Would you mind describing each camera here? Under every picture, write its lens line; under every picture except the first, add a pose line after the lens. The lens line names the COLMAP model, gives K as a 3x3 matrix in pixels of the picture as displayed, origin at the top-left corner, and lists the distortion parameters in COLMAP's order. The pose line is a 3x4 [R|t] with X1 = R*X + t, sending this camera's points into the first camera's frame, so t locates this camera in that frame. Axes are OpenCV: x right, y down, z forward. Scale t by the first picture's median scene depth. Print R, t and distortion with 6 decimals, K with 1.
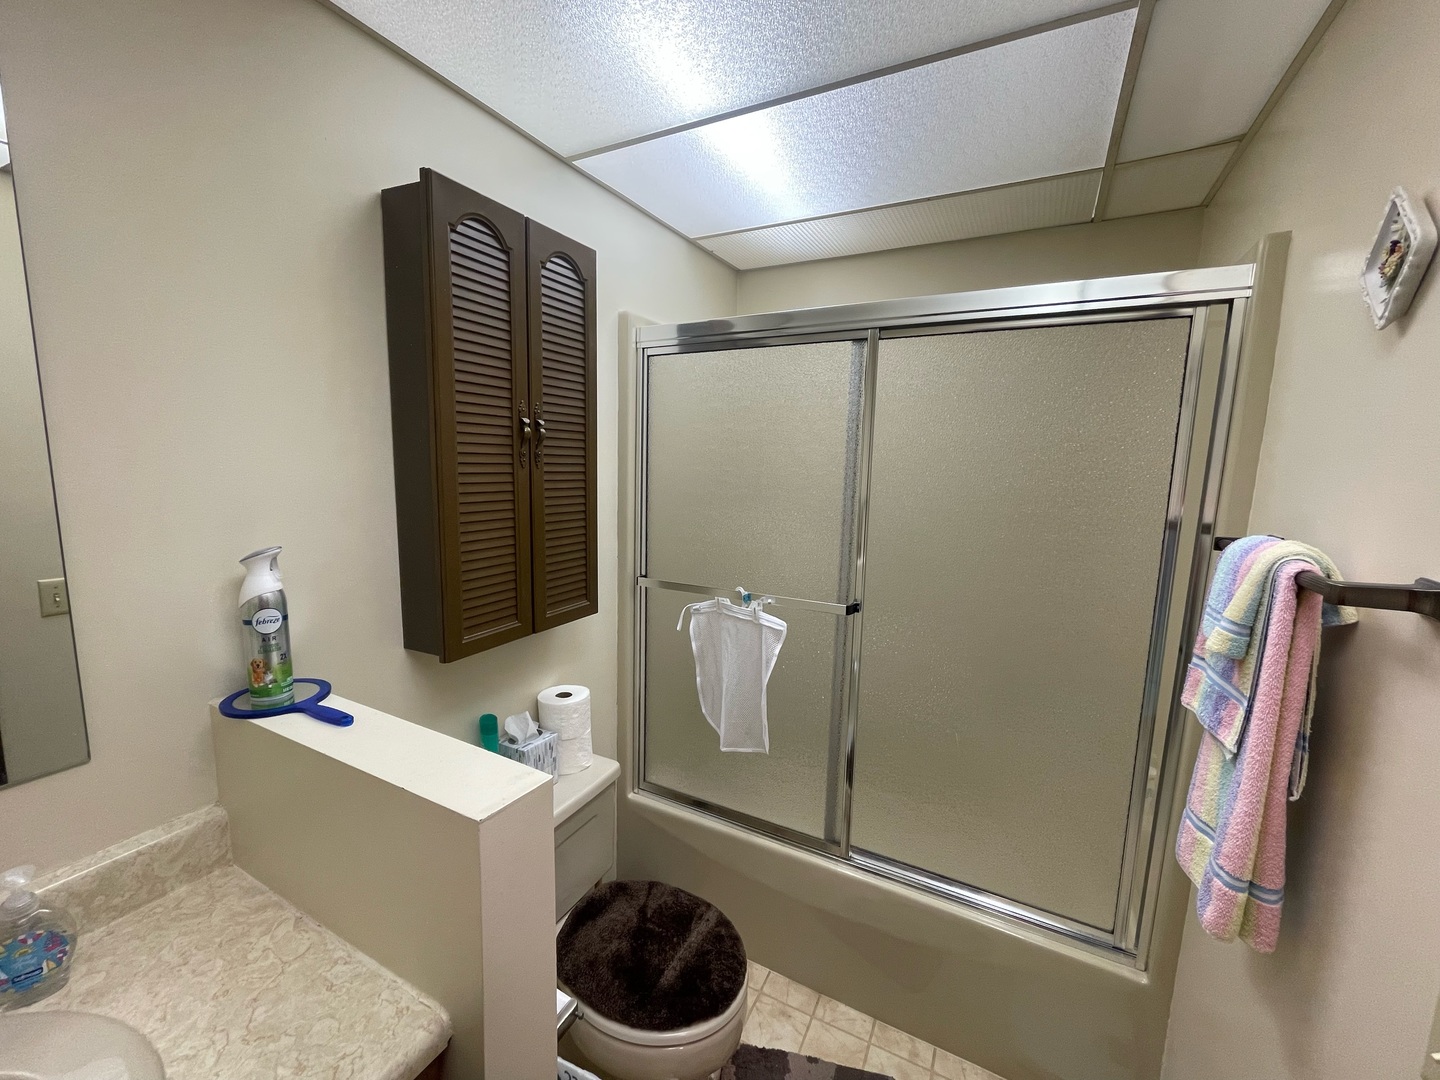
lens RADIAL K [[587.2, 0, 714.5], [0, 587.2, 538.2], [0, 0, 1]] dist [-0.003184, -0.000378]
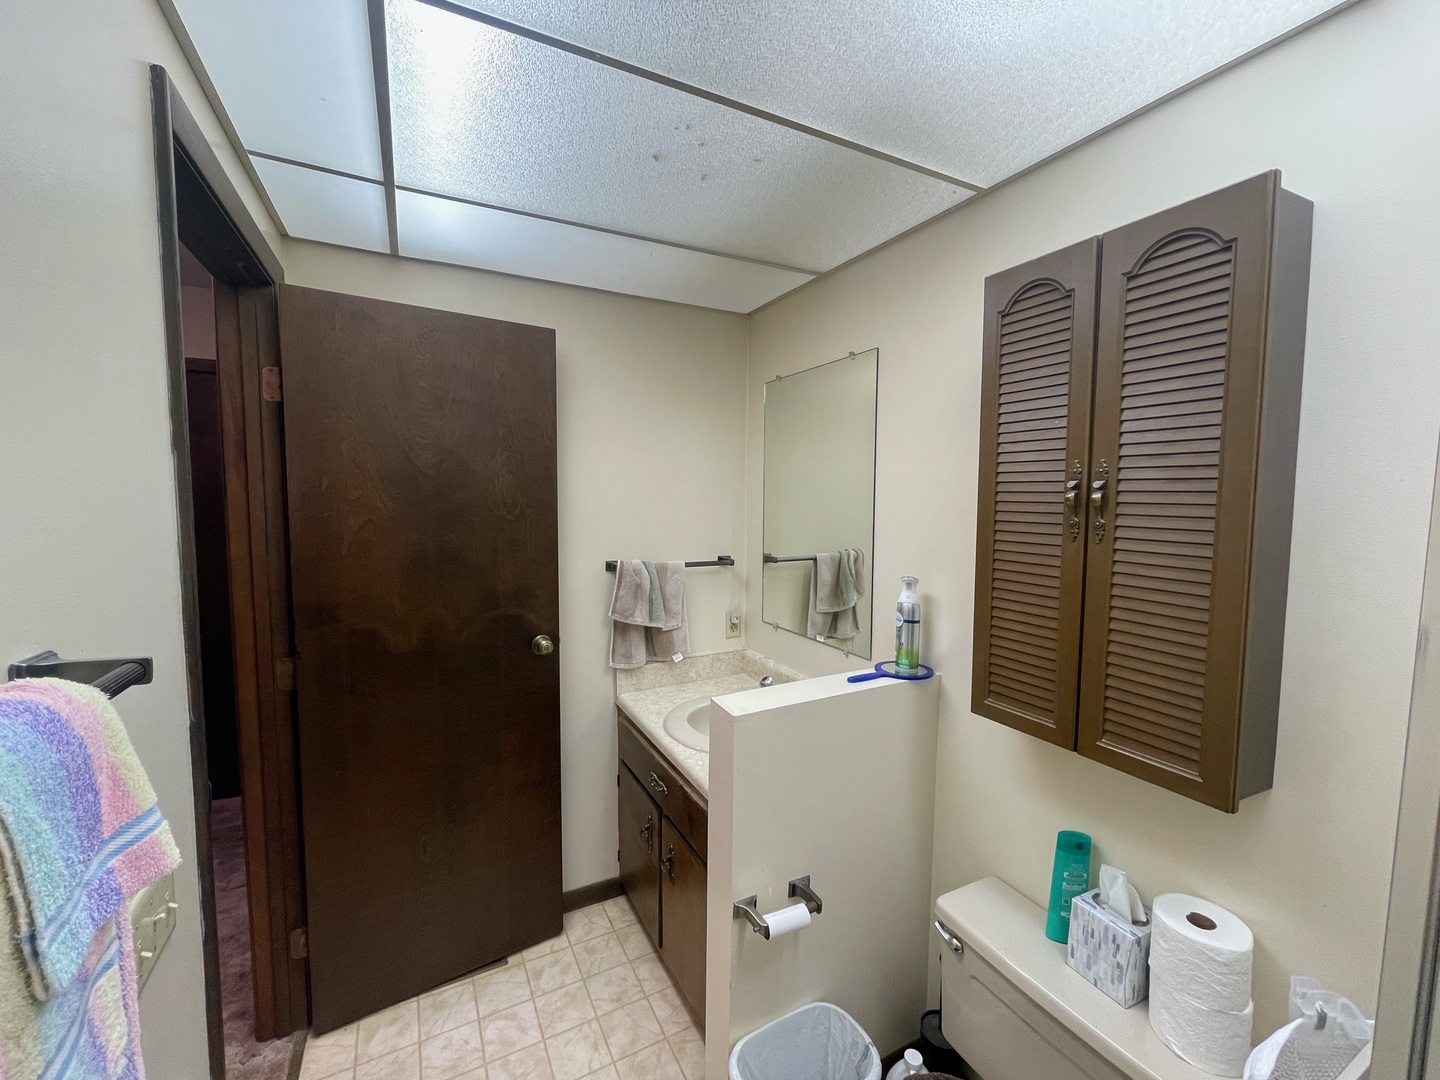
lens RADIAL K [[587.2, 0, 714.5], [0, 587.2, 538.2], [0, 0, 1]] dist [-0.003184, -0.000378]
pose [[-0.571684, 0.027042, -0.820028, 0.635374], [-0.135739, 0.982567, 0.127033, -0.161332], [0.809168, 0.183933, -0.558047, 1.051074]]
